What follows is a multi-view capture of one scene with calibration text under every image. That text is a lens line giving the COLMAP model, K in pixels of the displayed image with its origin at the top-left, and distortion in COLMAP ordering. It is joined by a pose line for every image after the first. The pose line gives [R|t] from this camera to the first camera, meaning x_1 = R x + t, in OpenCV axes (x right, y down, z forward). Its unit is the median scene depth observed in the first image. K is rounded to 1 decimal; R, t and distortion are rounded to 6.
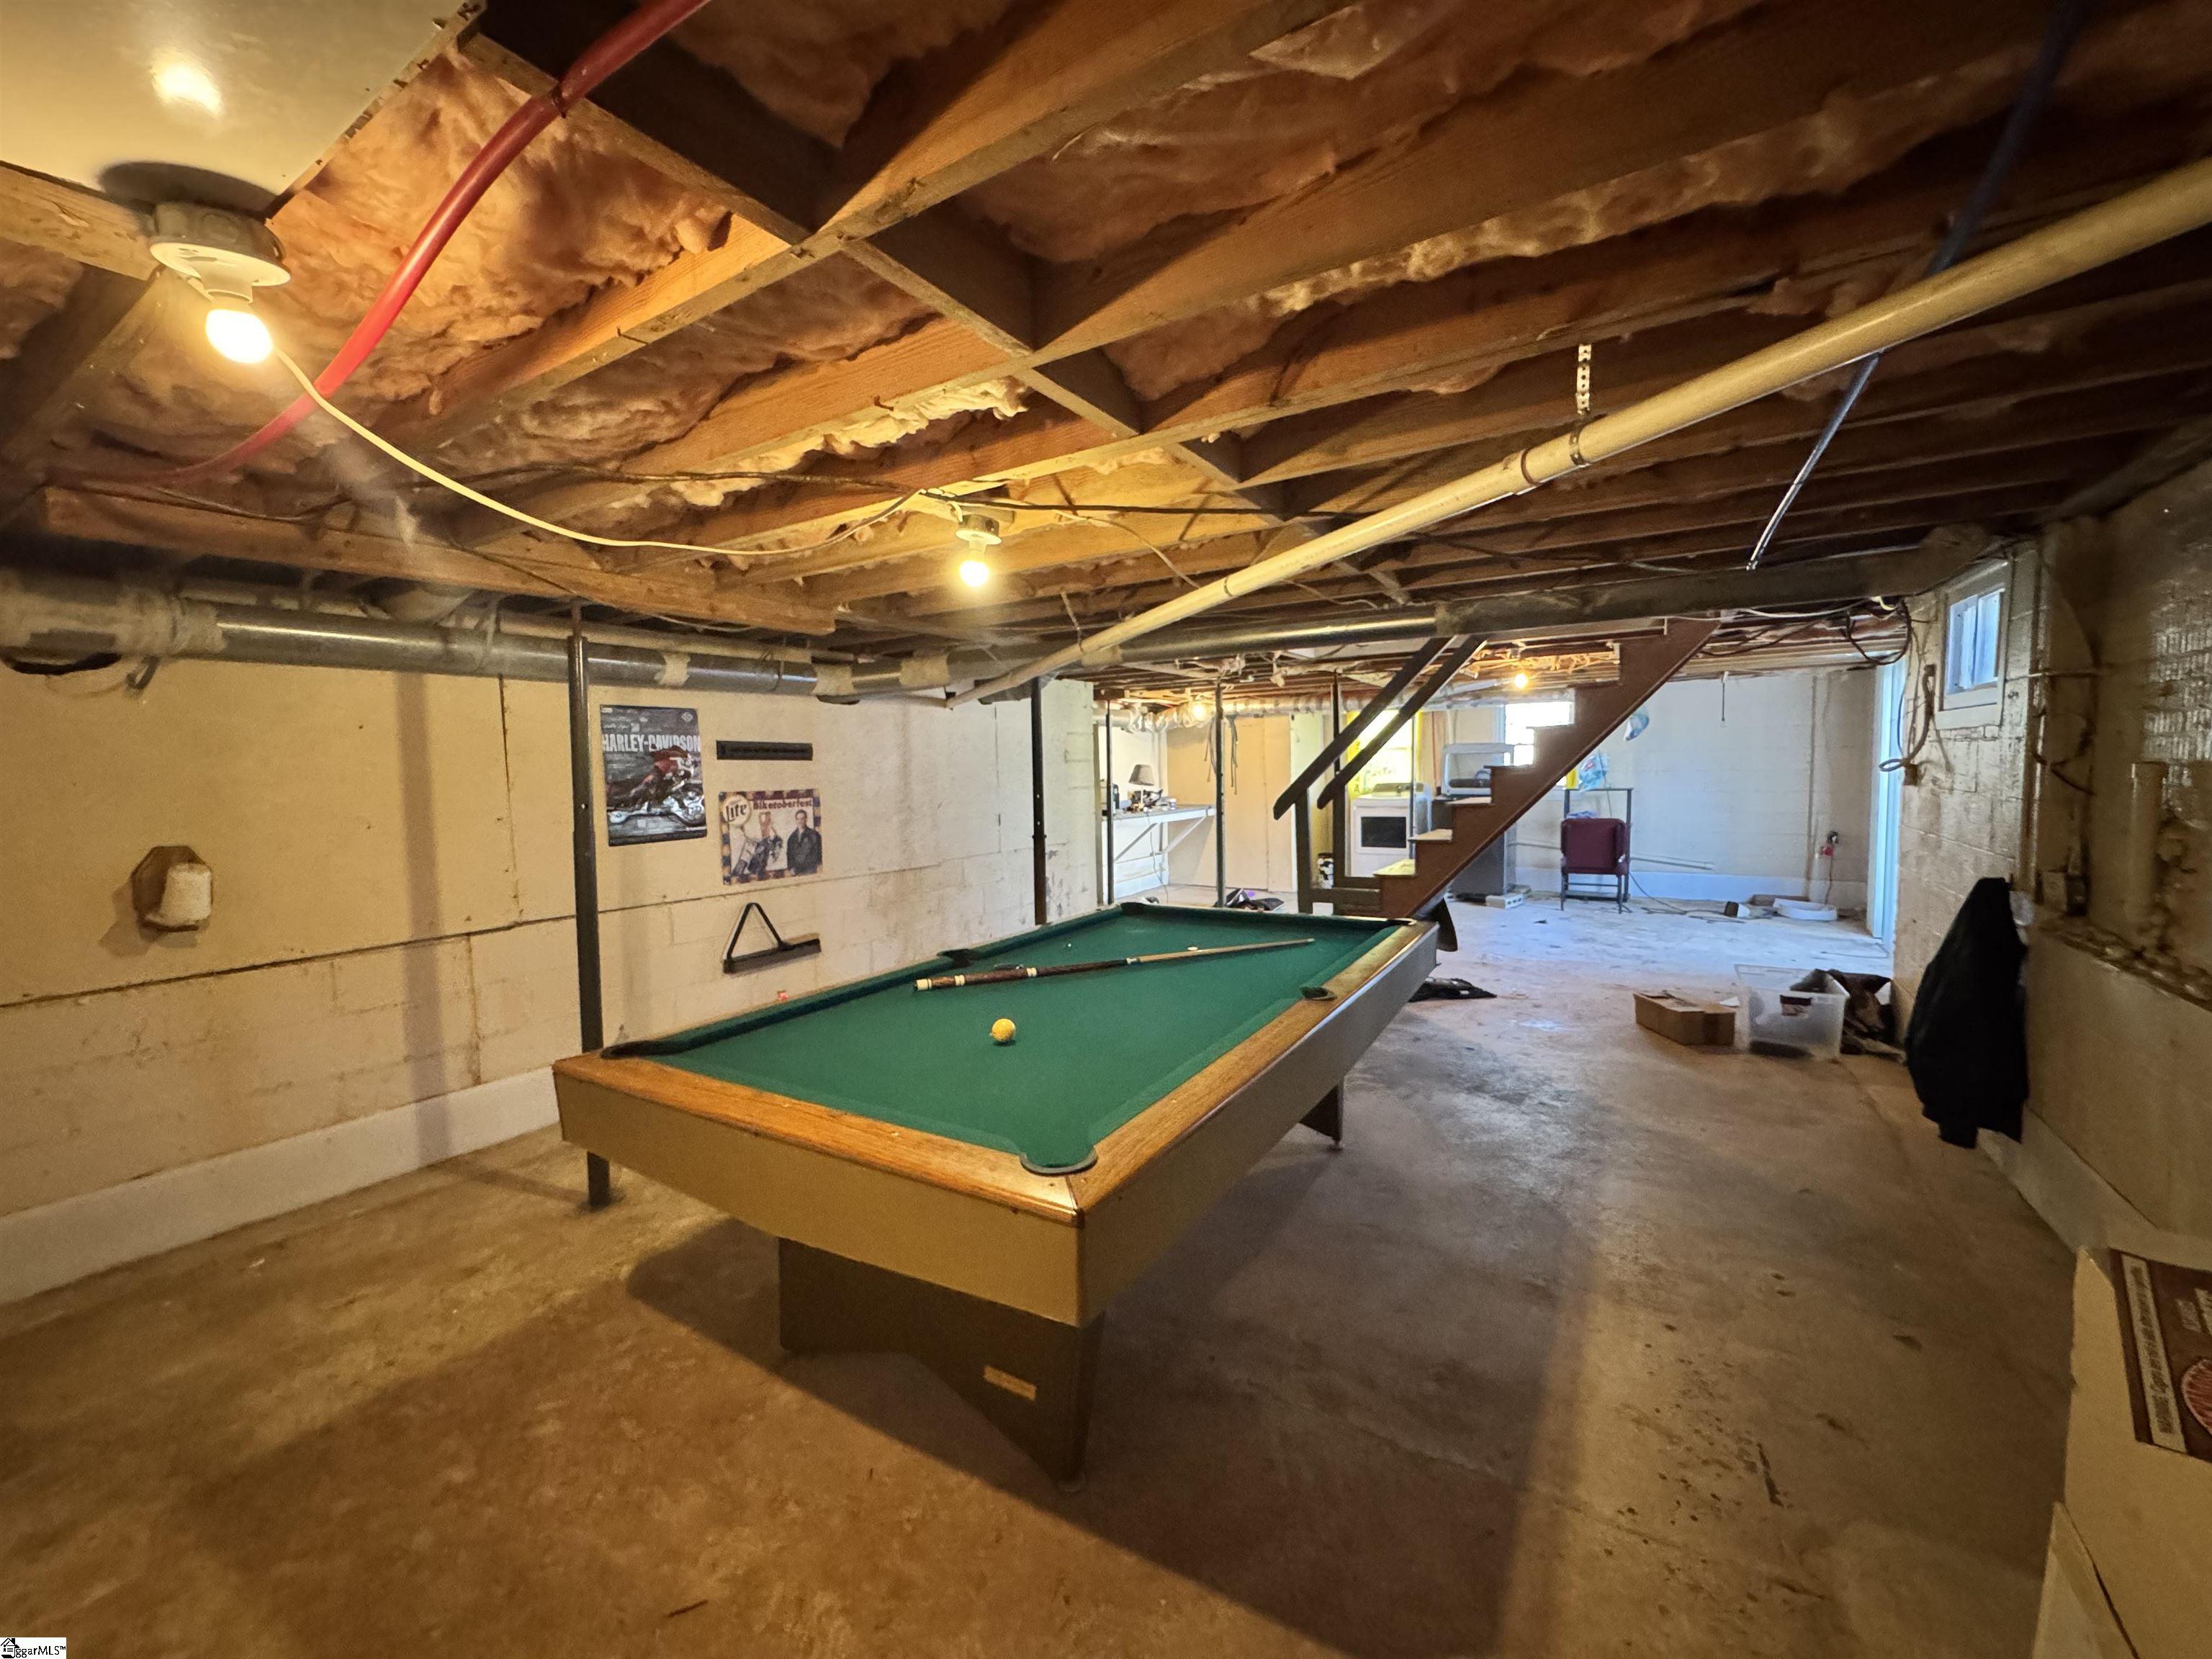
lens RADIAL K [[876.8, 0, 1105.2], [0, 876.8, 830.1], [0, 0, 1]] dist [-0.006912, -0.000042]
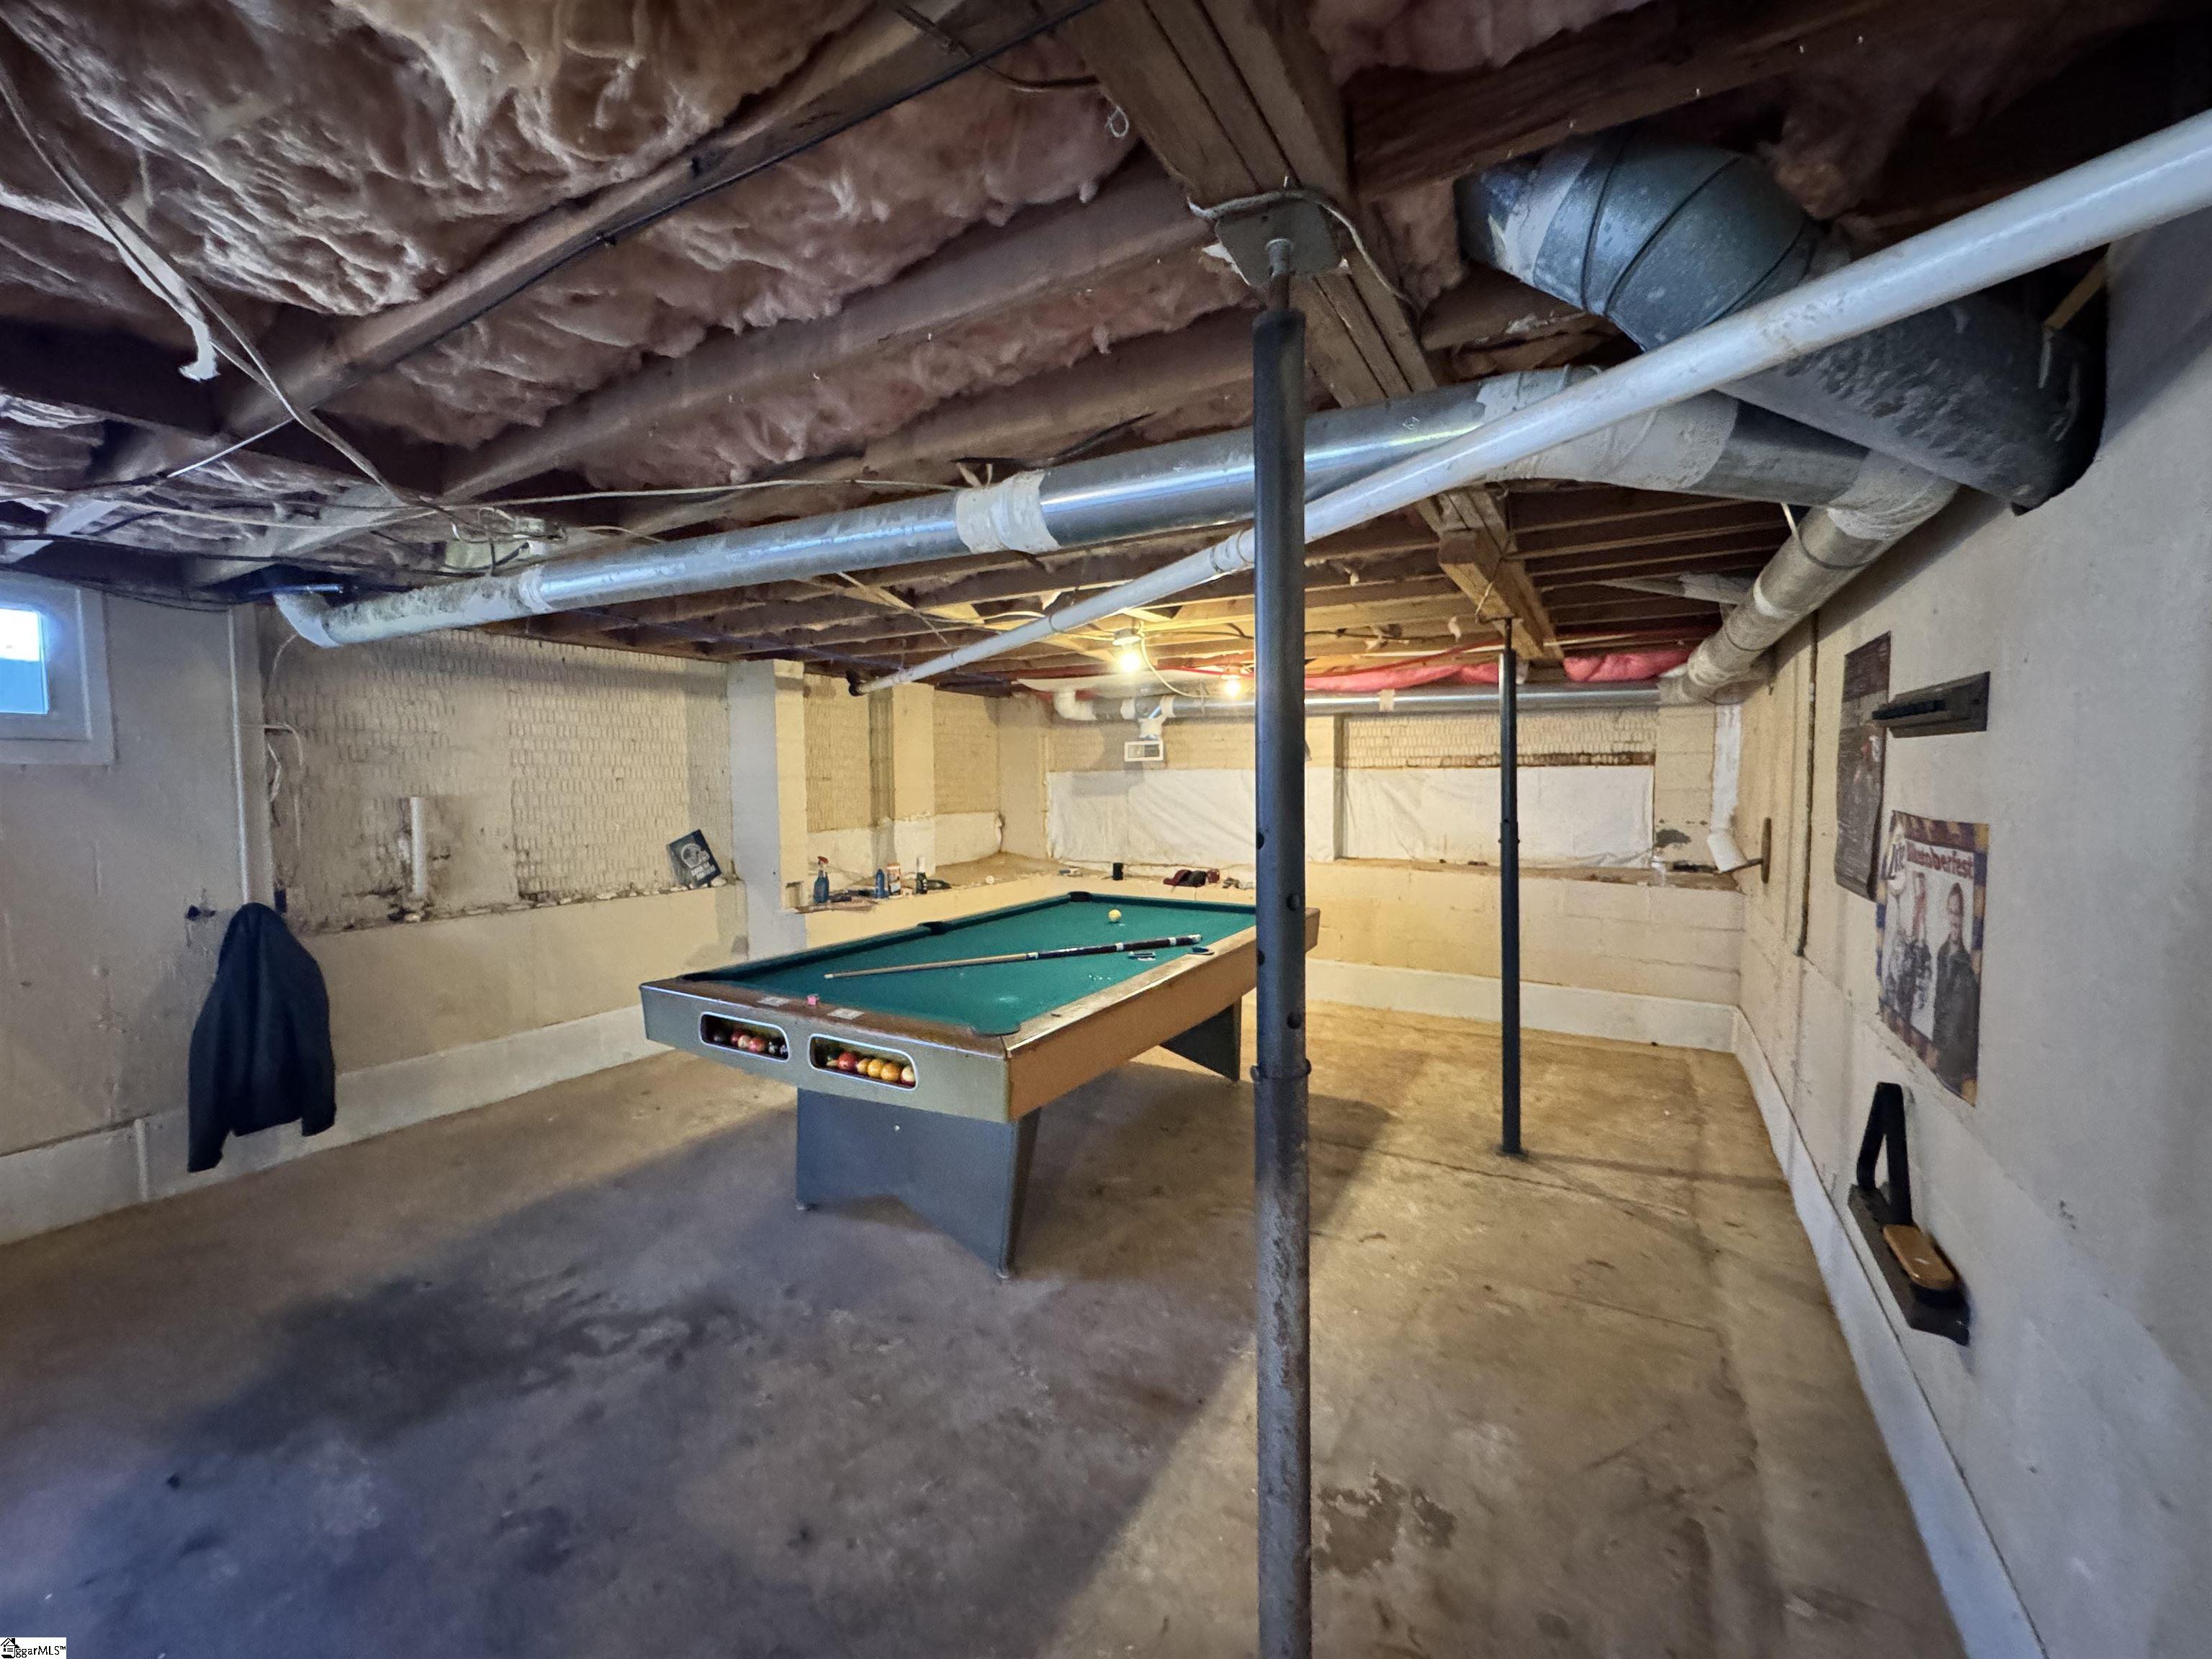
lens RADIAL K [[876.8, 0, 1109.4], [0, 876.8, 825.3], [0, 0, 1]] dist [-0.006912, -0.000042]
pose [[-0.999209, 0.033607, -0.021244, -0.039842], [0.030784, 0.992109, 0.121541, -0.121759], [0.025161, 0.120791, -0.992359, 1.710642]]
